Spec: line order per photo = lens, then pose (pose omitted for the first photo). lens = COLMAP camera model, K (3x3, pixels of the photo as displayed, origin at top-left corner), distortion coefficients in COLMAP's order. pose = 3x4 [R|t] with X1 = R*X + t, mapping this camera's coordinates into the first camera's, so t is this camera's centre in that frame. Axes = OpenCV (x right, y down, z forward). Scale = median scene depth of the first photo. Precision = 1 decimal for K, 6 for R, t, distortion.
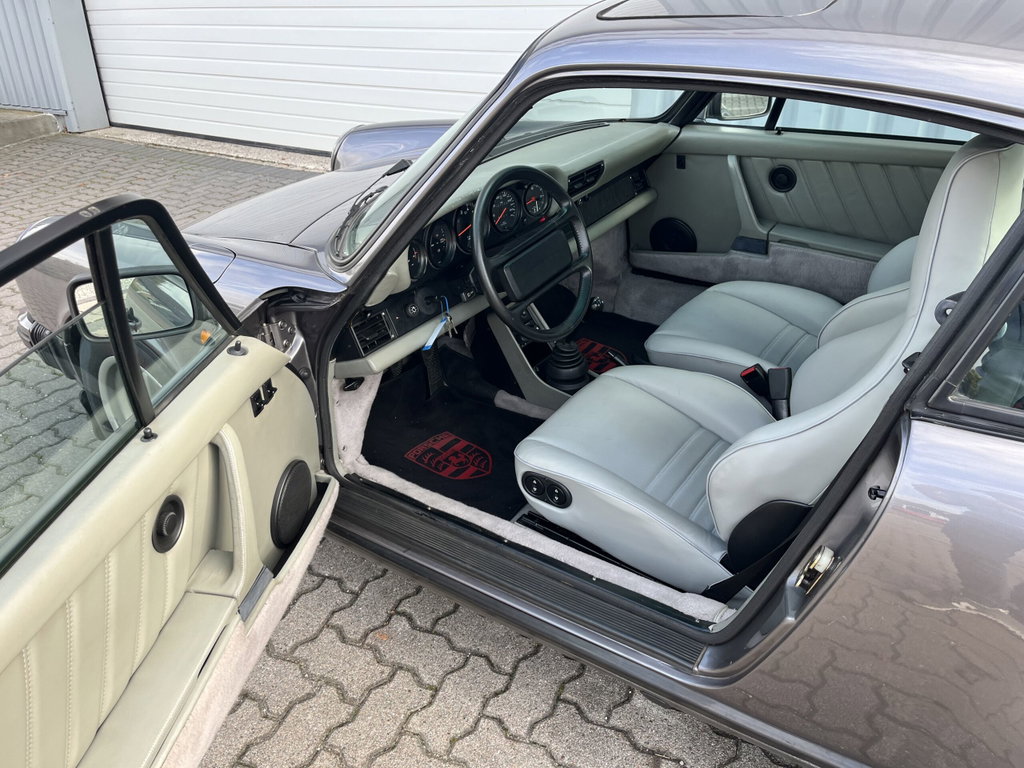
lens RADIAL K [[798.8, 0, 511.0], [0, 798.8, 380.6], [0, 0, 1]] dist [0.050765, -0.063963]
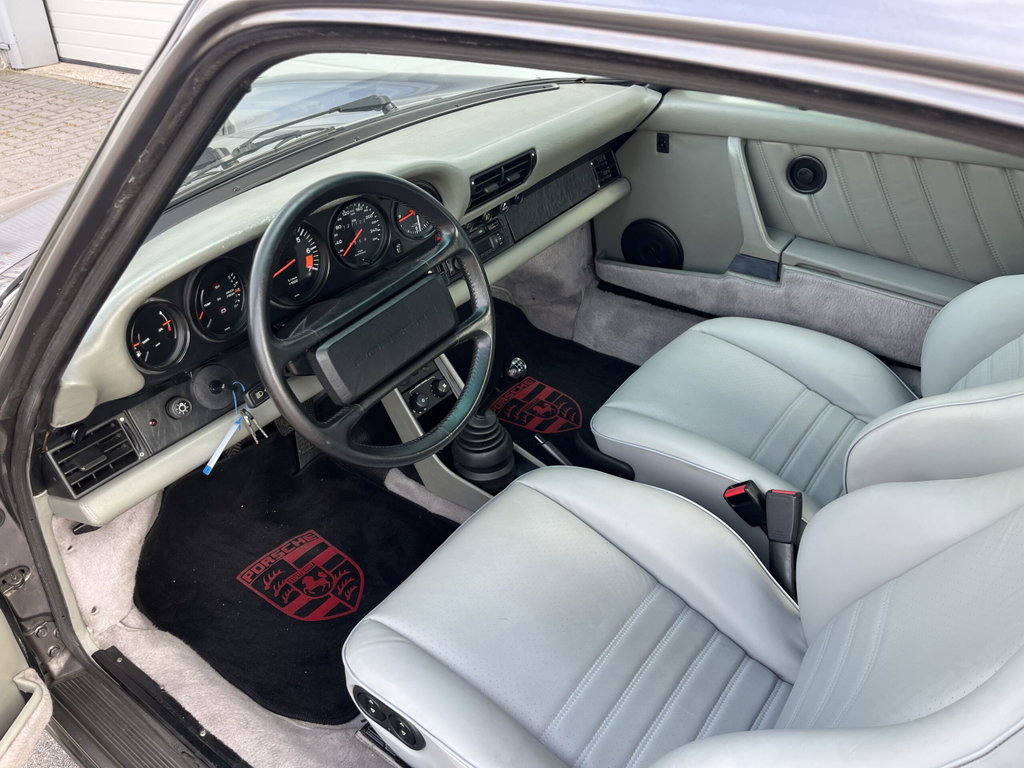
lens RADIAL K [[798.8, 0, 514.0], [0, 798.8, 390.8], [0, 0, 1]] dist [0.050765, -0.063963]
pose [[0.999618, 0.023543, -0.014451, 0.102090], [-0.022322, 0.996583, 0.079520, -0.115238], [0.016274, -0.079167, 0.996729, 0.294846]]
